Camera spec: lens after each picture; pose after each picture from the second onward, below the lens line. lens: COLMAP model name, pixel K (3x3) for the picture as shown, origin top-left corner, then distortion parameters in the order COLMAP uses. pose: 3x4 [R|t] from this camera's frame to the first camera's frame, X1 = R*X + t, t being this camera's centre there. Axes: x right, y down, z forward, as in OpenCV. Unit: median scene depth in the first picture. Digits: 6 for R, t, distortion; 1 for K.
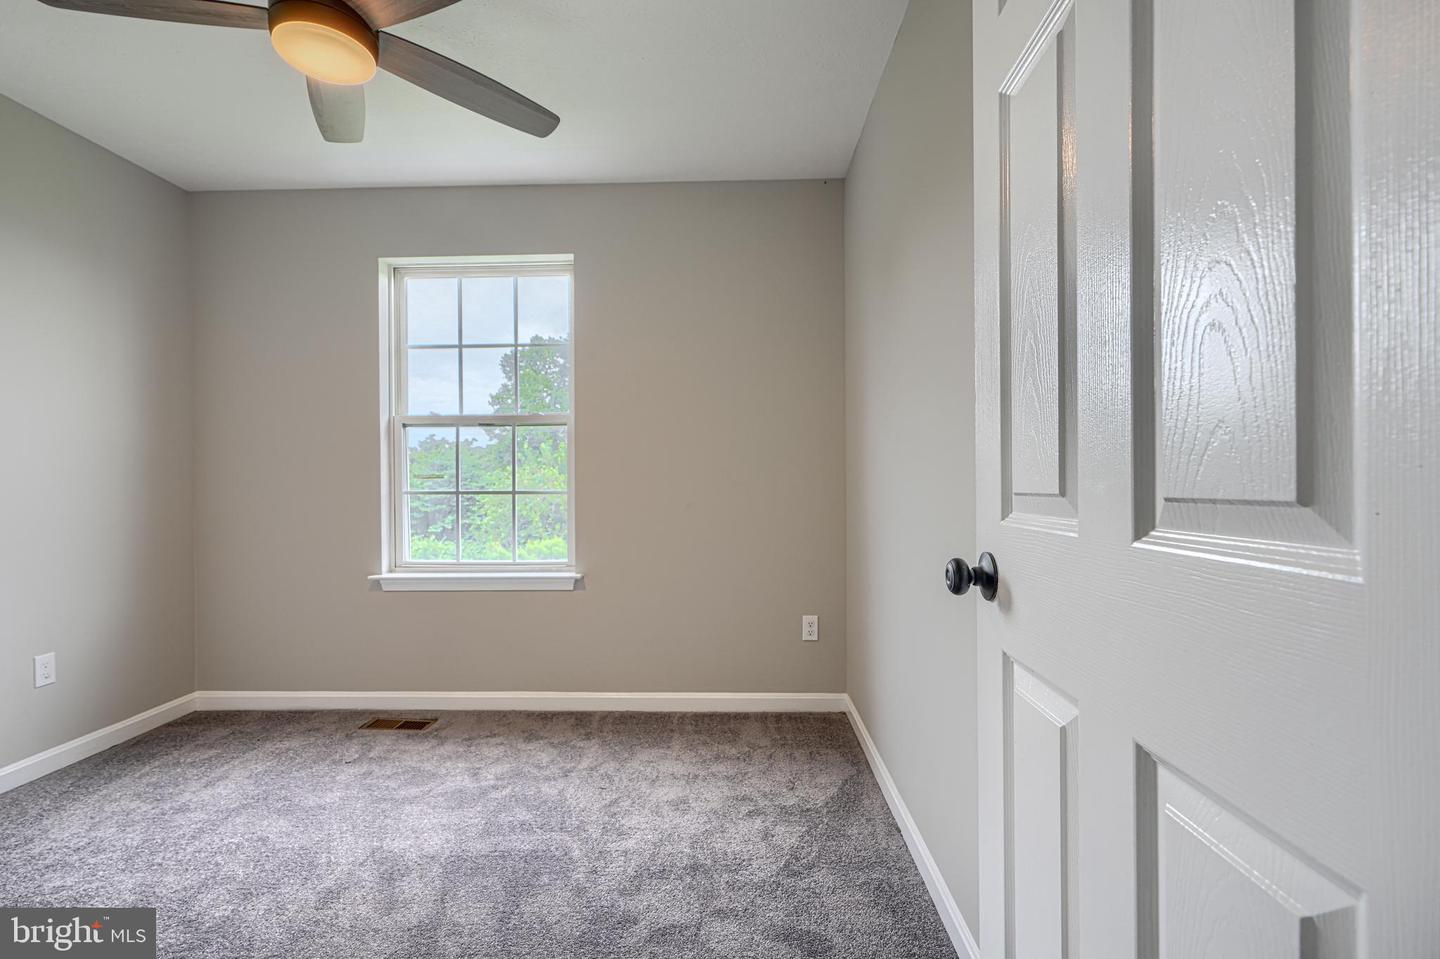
lens RADIAL K [[650.2, 0, 721.5], [0, 650.2, 481.7], [0, 0, 1]] dist [0.000824, 0.000109]
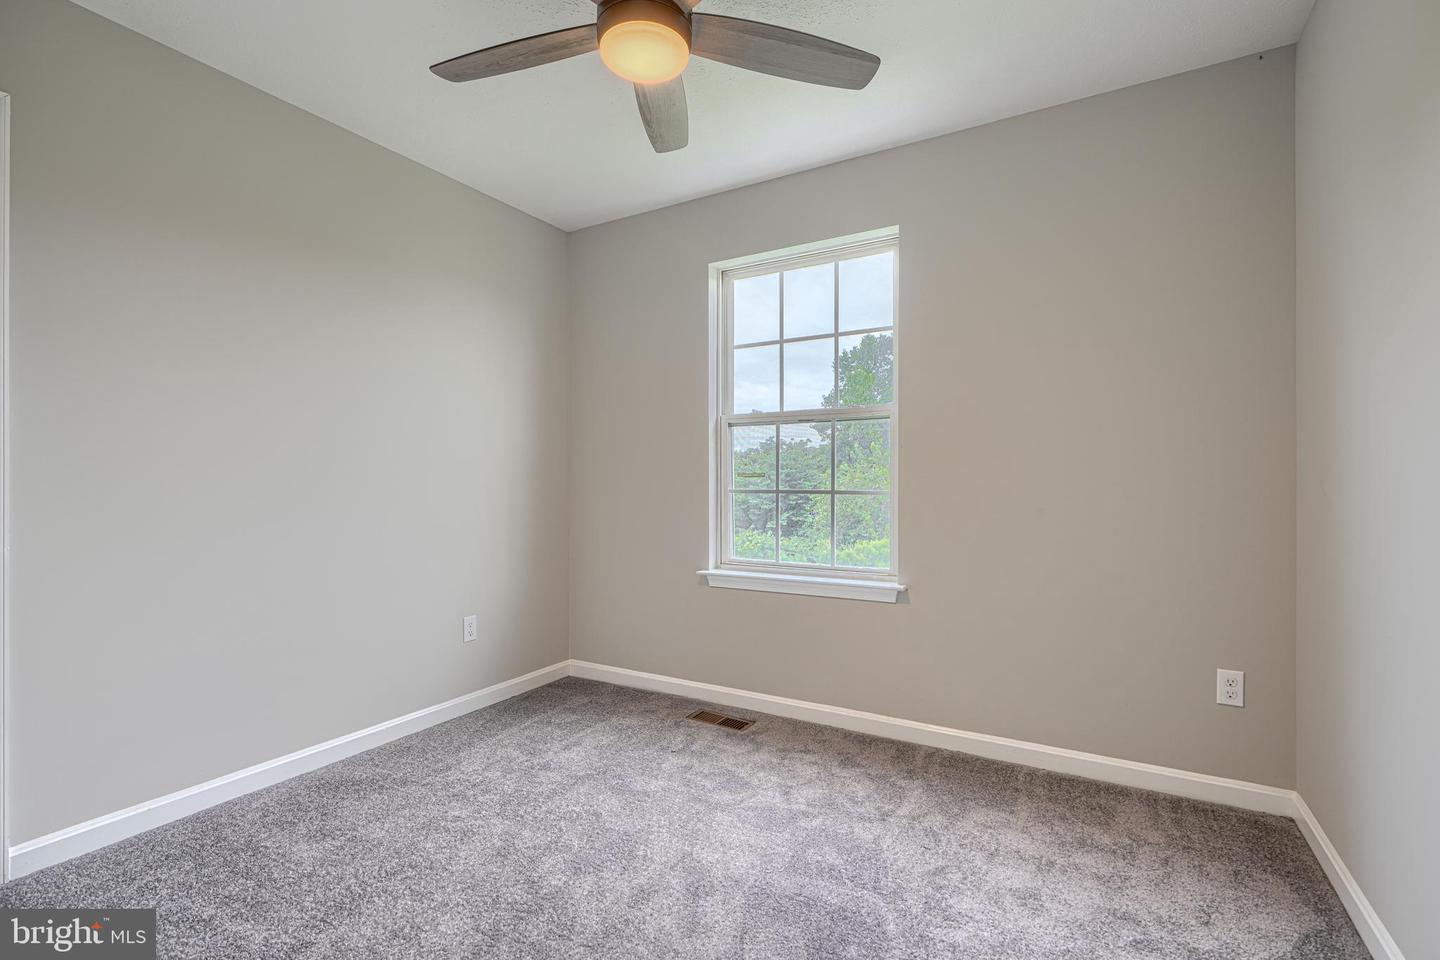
lens RADIAL K [[650.2, 0, 721.5], [0, 650.2, 482.2], [0, 0, 1]] dist [0.000824, 0.000109]
pose [[0.877651, 0.005833, -0.479264, -0.015013], [-0.005242, 0.999983, 0.002571, 0.001078], [0.479271, 0.000255, 0.877667, 0.133527]]
